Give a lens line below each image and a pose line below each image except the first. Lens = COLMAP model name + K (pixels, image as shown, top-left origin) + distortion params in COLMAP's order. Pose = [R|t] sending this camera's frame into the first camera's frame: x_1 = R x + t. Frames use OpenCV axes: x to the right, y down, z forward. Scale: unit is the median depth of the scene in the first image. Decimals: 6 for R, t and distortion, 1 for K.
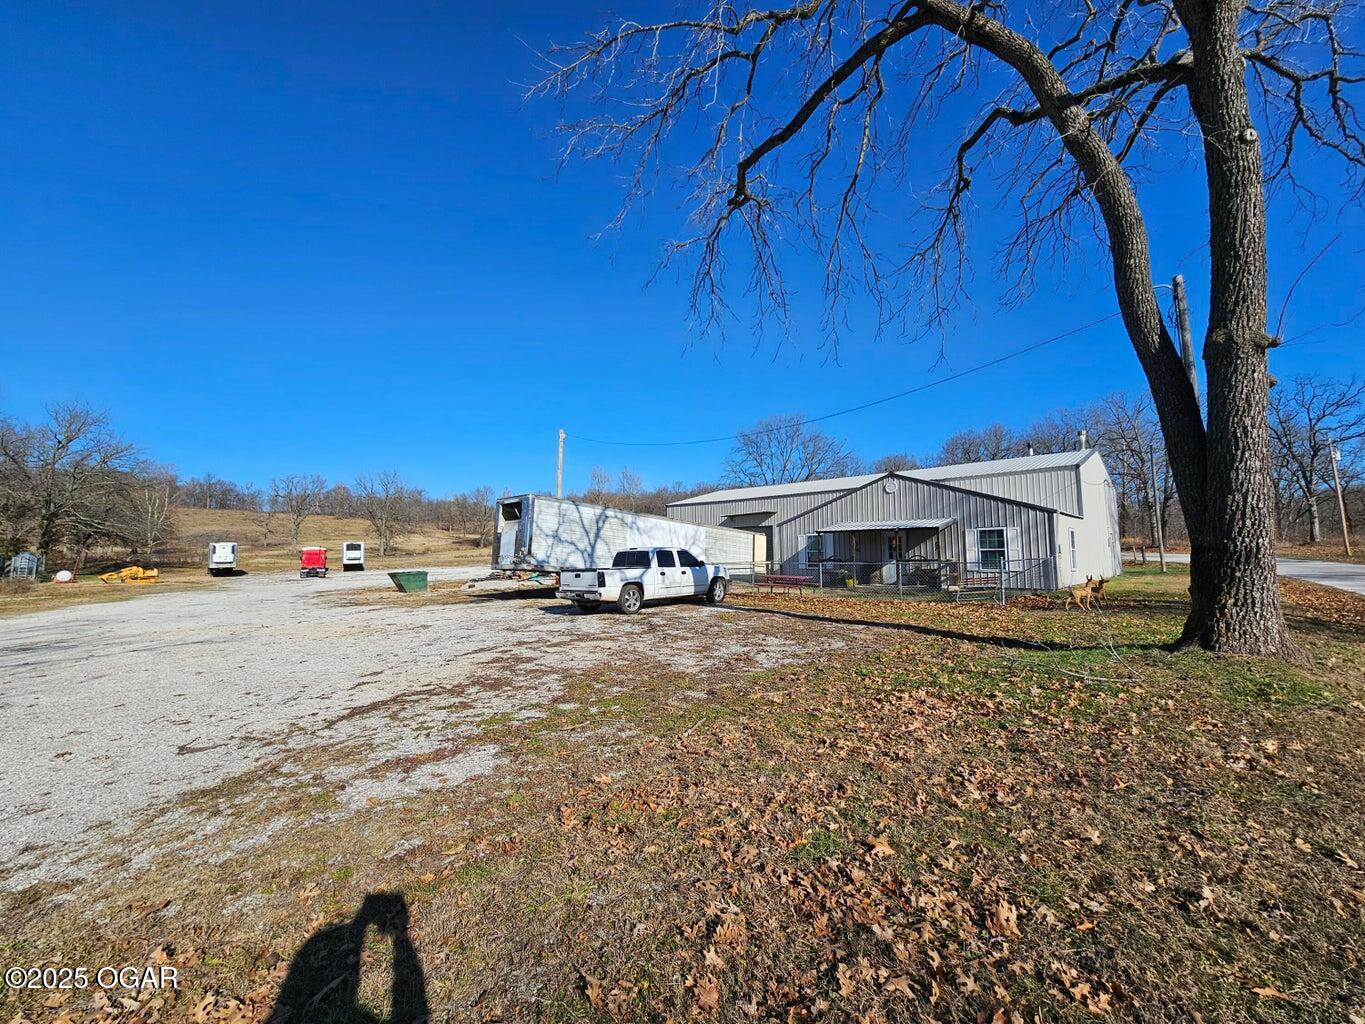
lens RADIAL K [[558.8, 0, 681.4], [0, 558.8, 508.1], [0, 0, 1]] dist [0.002393, 0.000750]
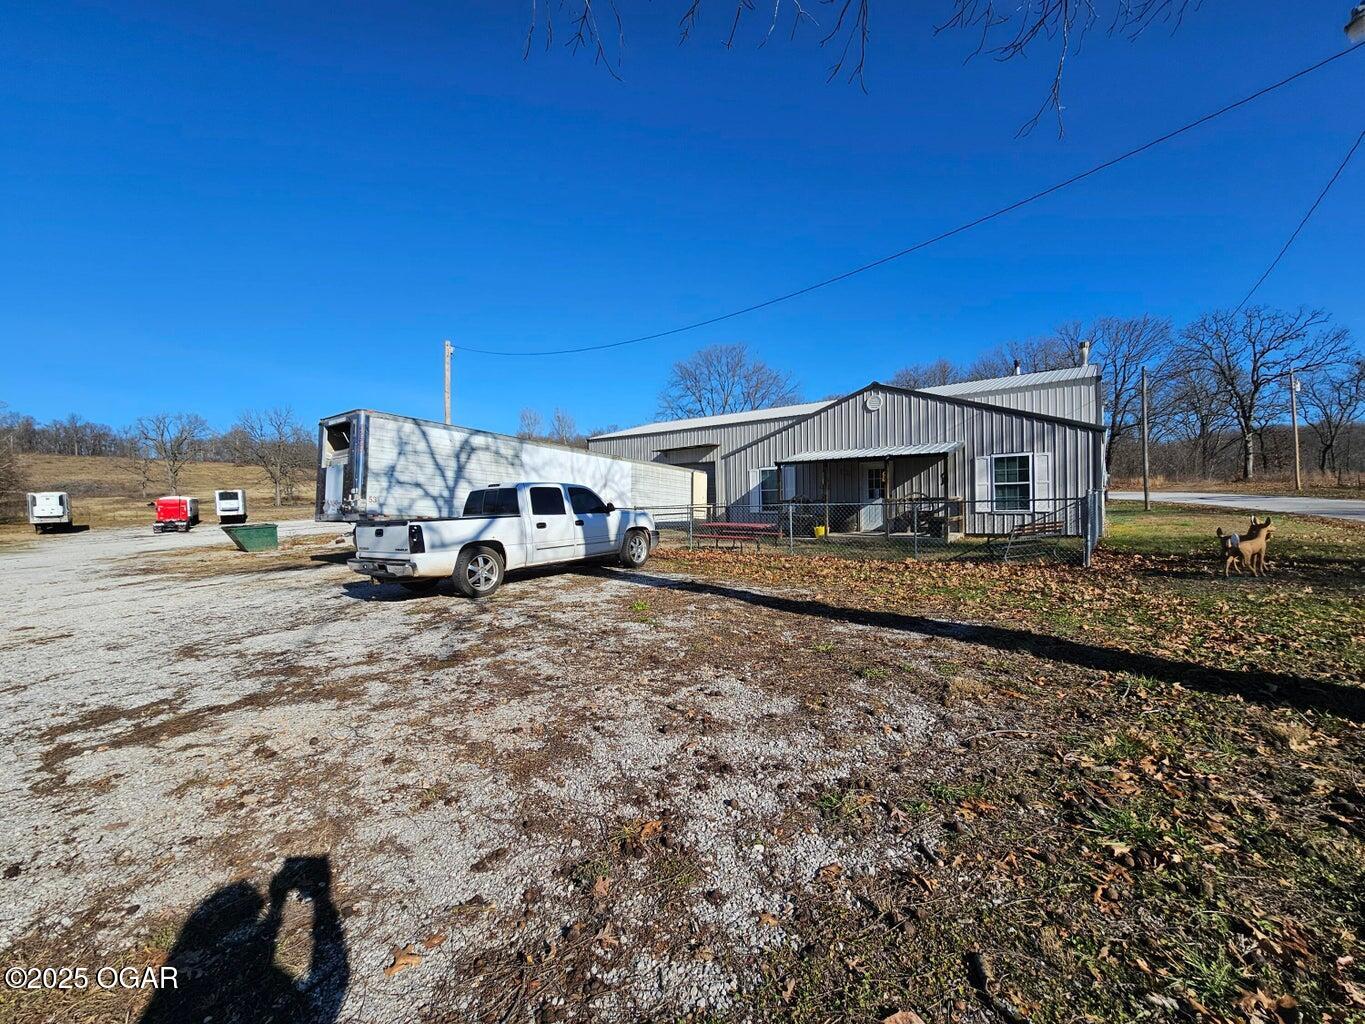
lens RADIAL K [[558.8, 0, 679.8], [0, 558.8, 517.3], [0, 0, 1]] dist [0.002393, 0.000750]
pose [[0.994372, -0.016161, 0.104702, 0.035080], [0.004234, 0.993569, 0.113151, 0.027426], [-0.105857, -0.112071, 0.988046, 0.260967]]
